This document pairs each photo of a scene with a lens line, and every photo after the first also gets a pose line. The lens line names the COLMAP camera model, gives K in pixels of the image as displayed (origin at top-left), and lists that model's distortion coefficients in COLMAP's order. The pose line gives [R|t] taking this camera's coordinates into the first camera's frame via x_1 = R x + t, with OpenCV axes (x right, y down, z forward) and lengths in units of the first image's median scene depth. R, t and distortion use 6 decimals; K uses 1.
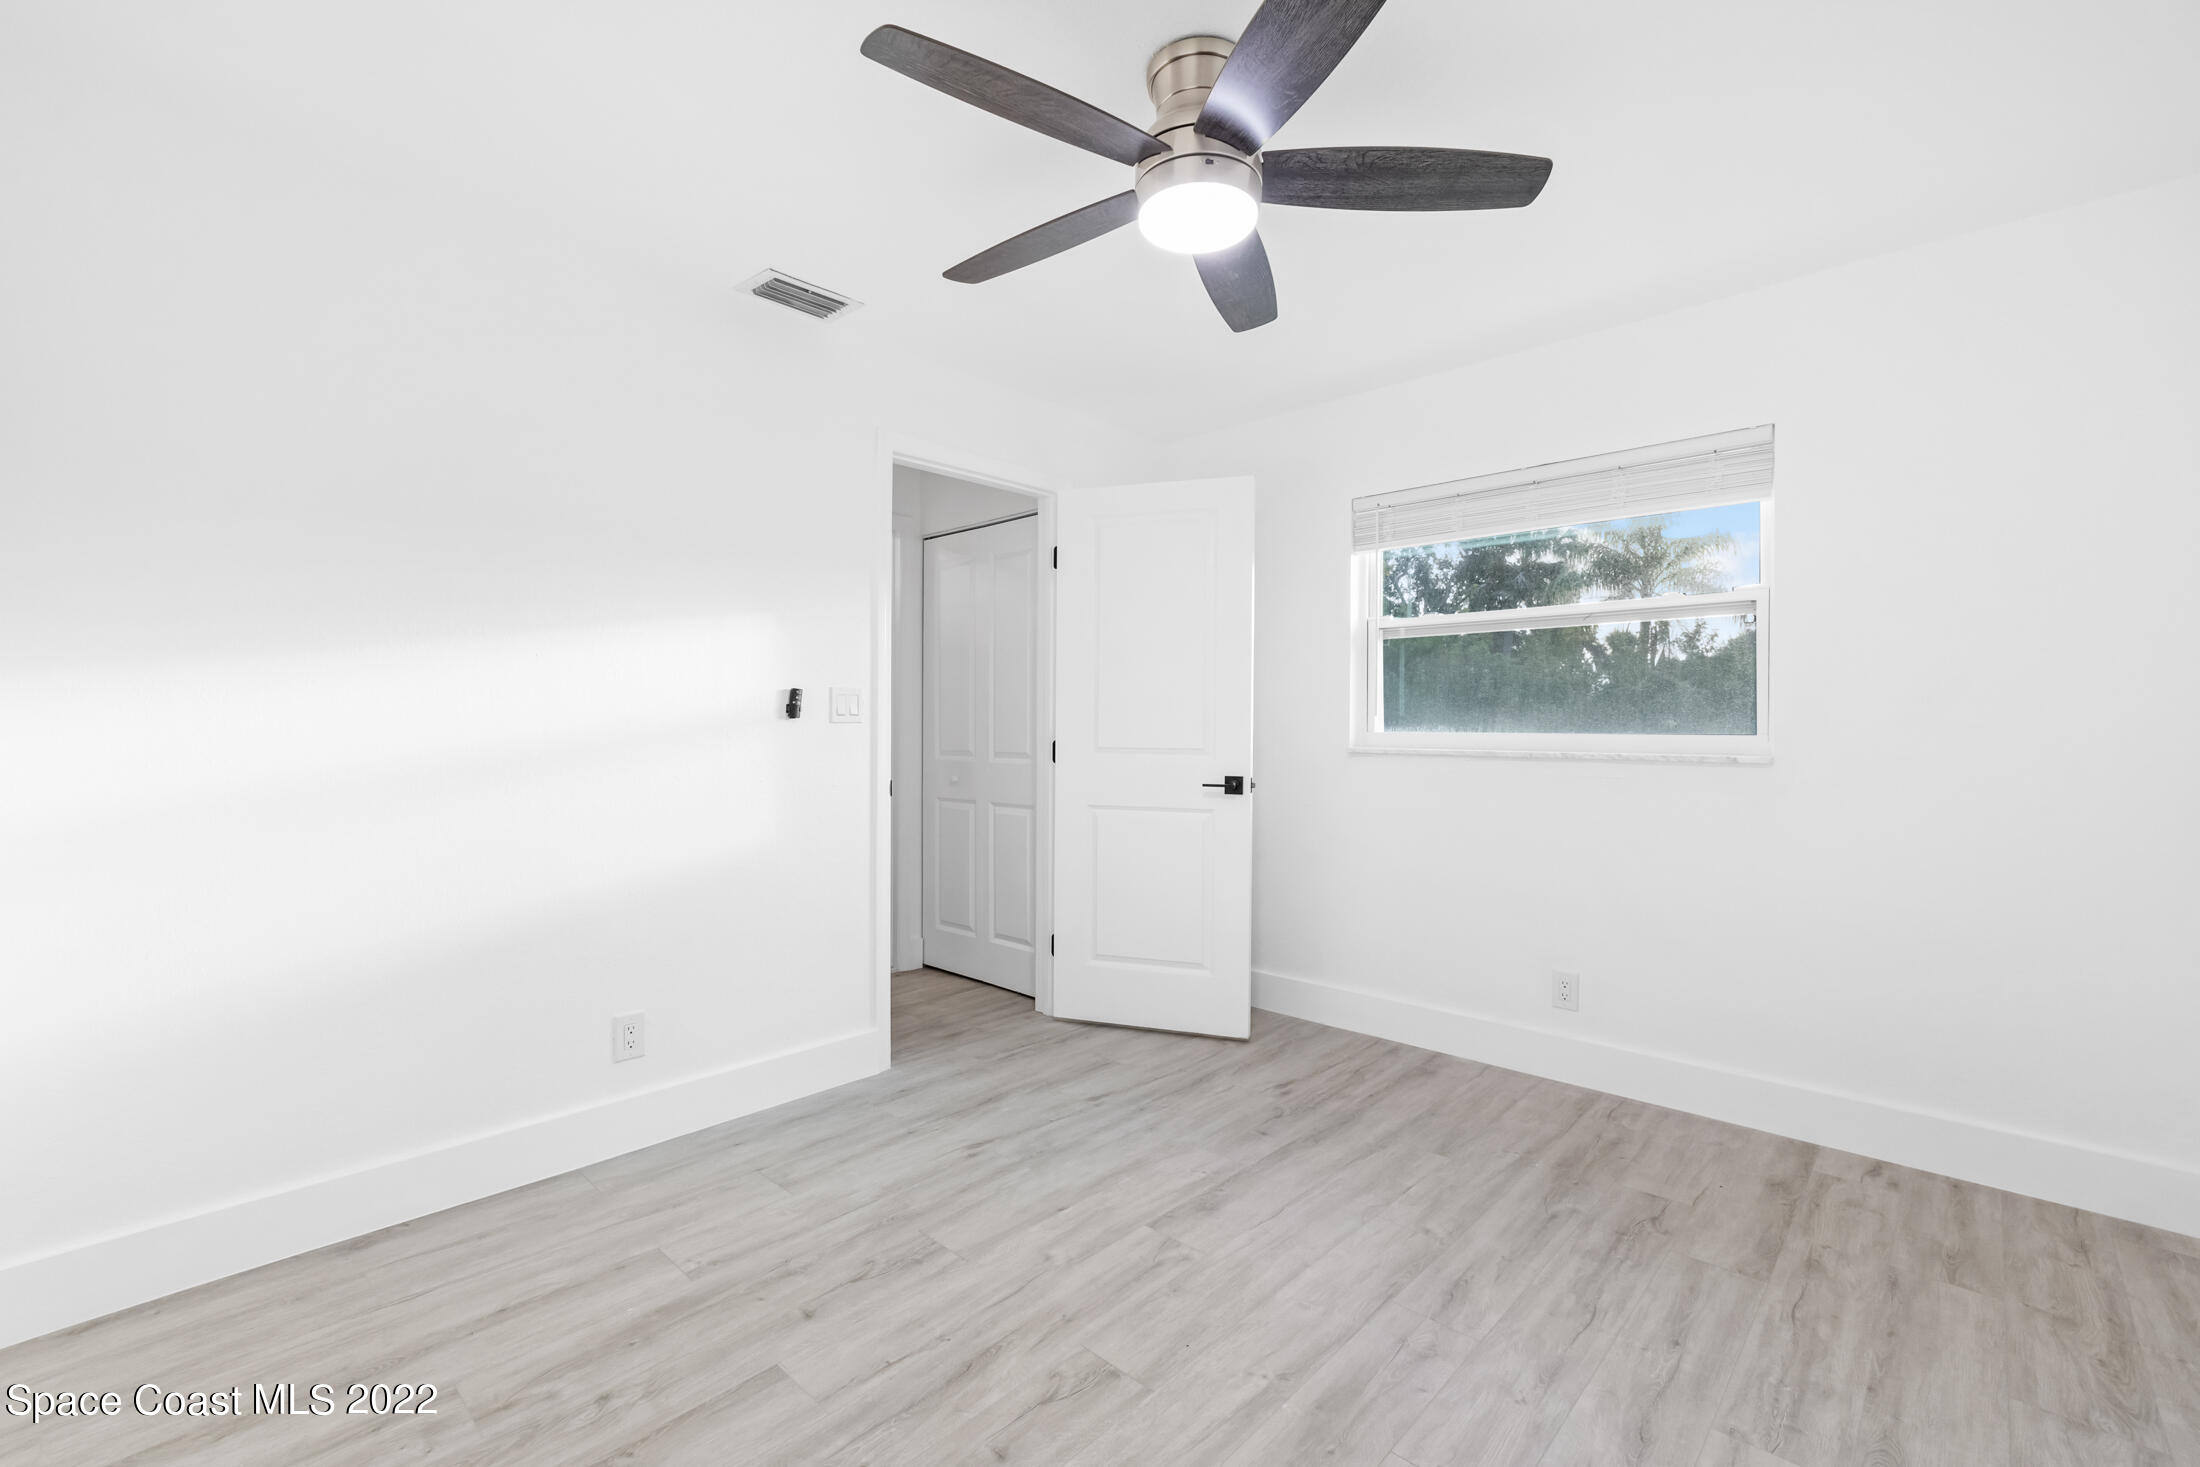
lens RADIAL K [[955.8, 0, 1106.7], [0, 955.8, 733.3], [0, 0, 1]] dist [-0.004111, -0.000693]
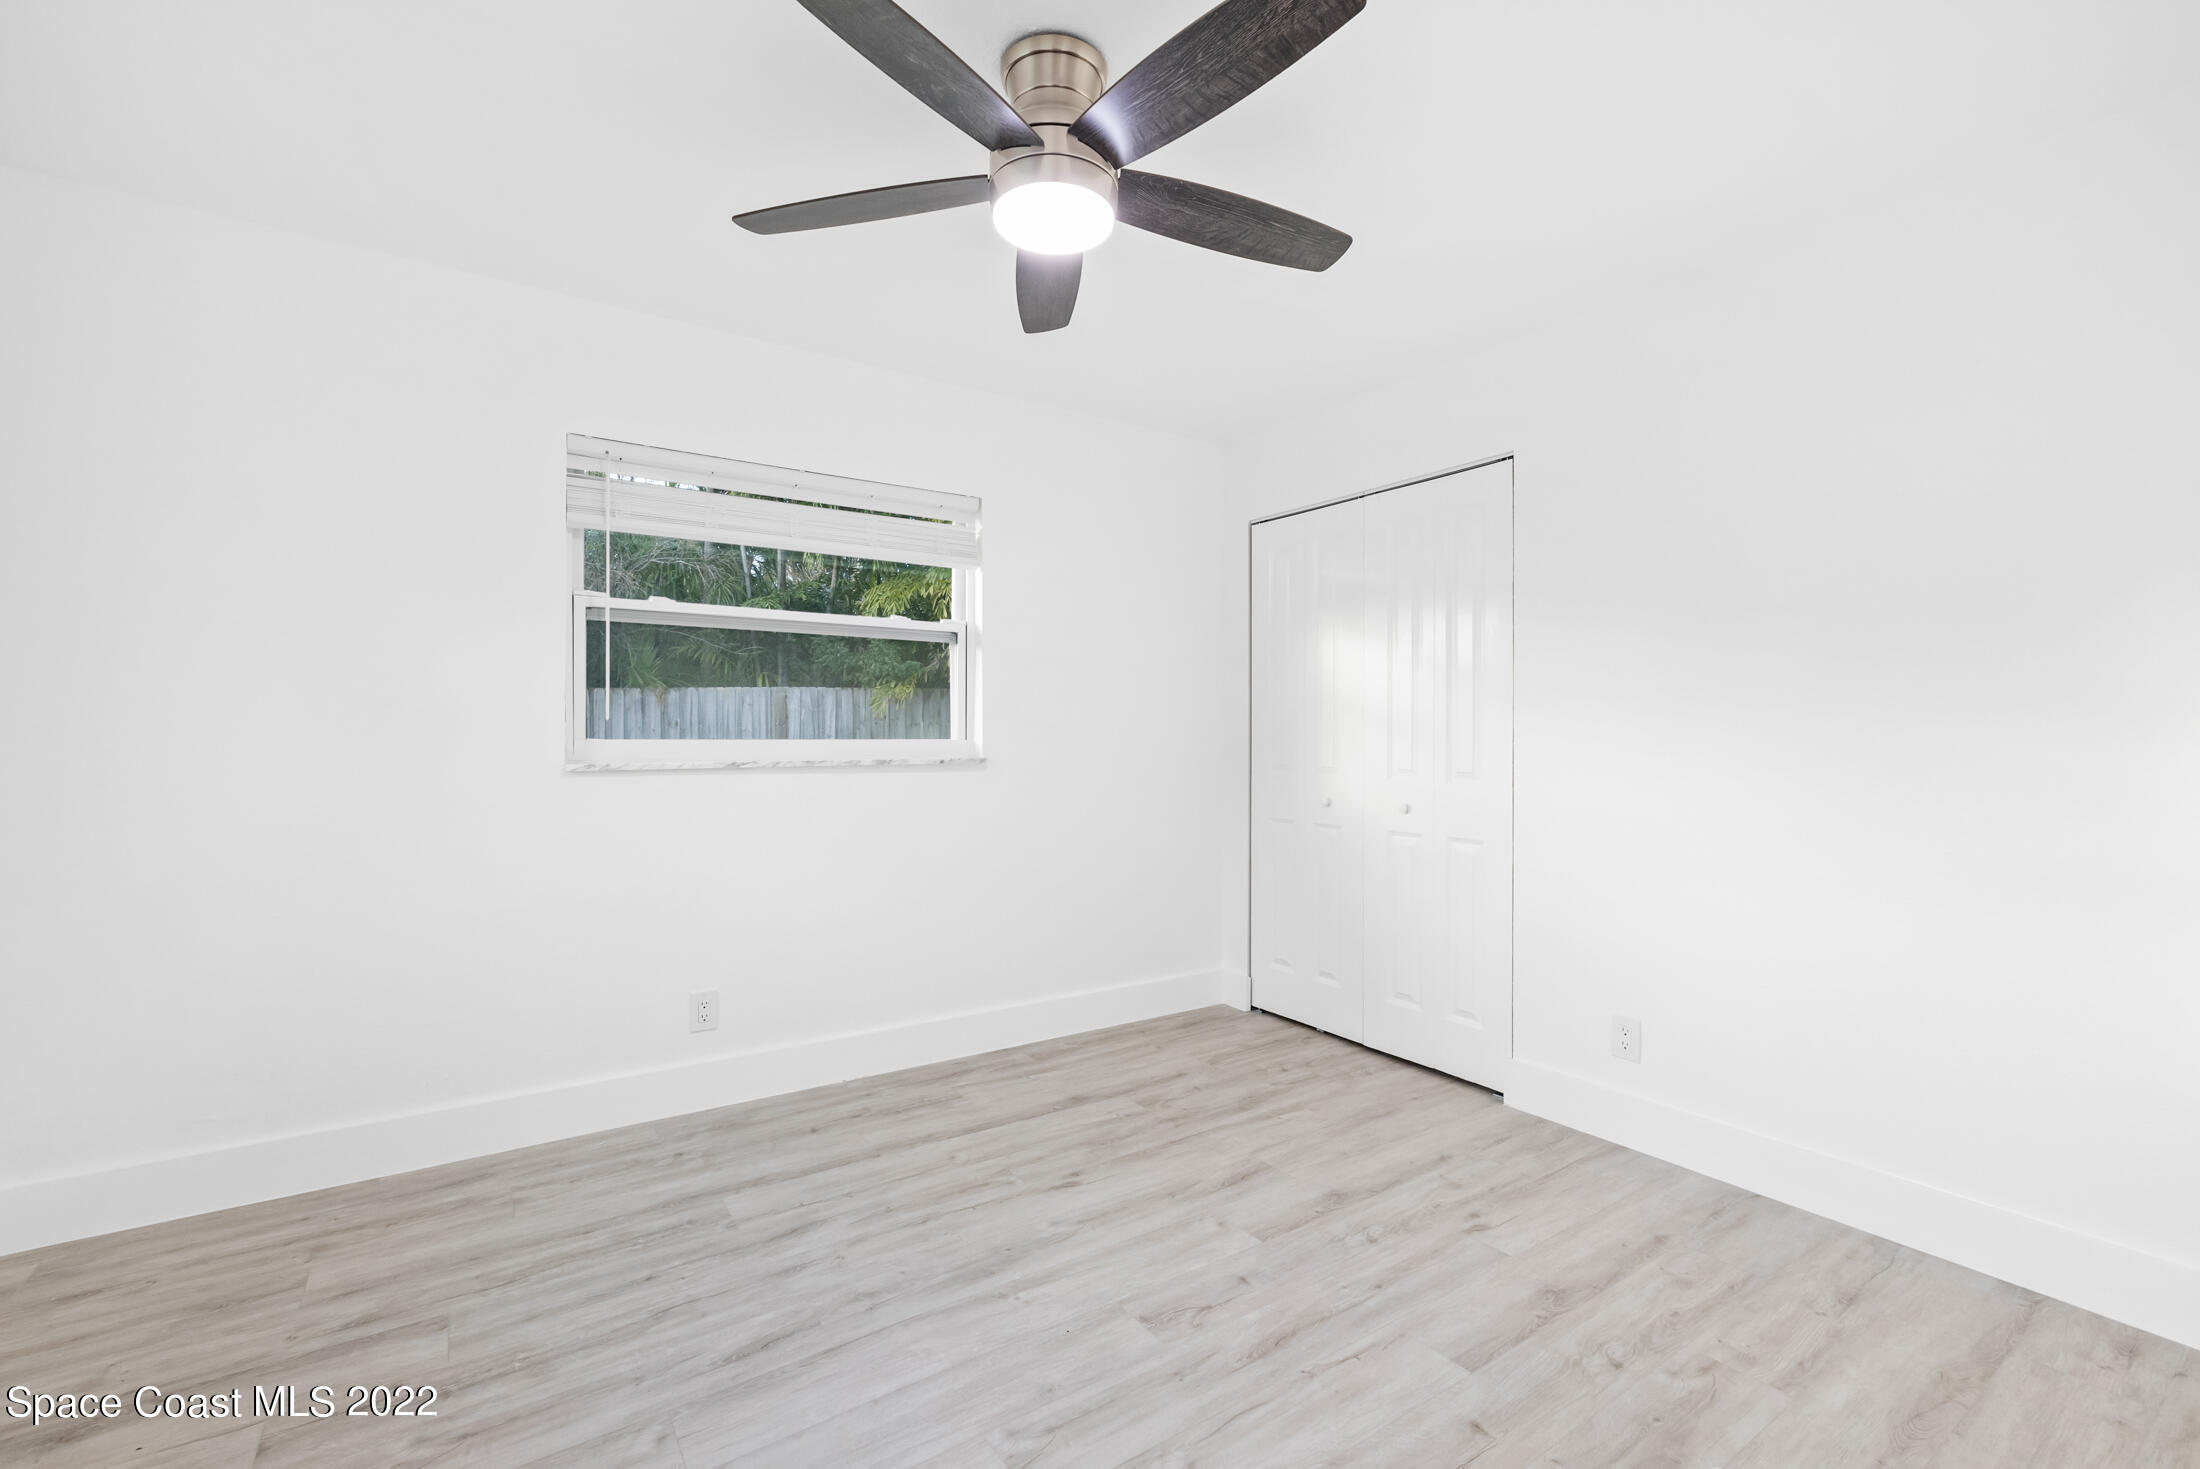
lens RADIAL K [[943.8, 0, 1100.0], [0, 943.8, 734.5], [0, 0, 1]] dist [-0.000977, -0.000299]
pose [[-0.975101, -0.005765, 0.221686, -0.170084], [-0.003471, 0.999936, 0.010736, -0.022663], [-0.221733, 0.009699, -0.975059, 1.939167]]
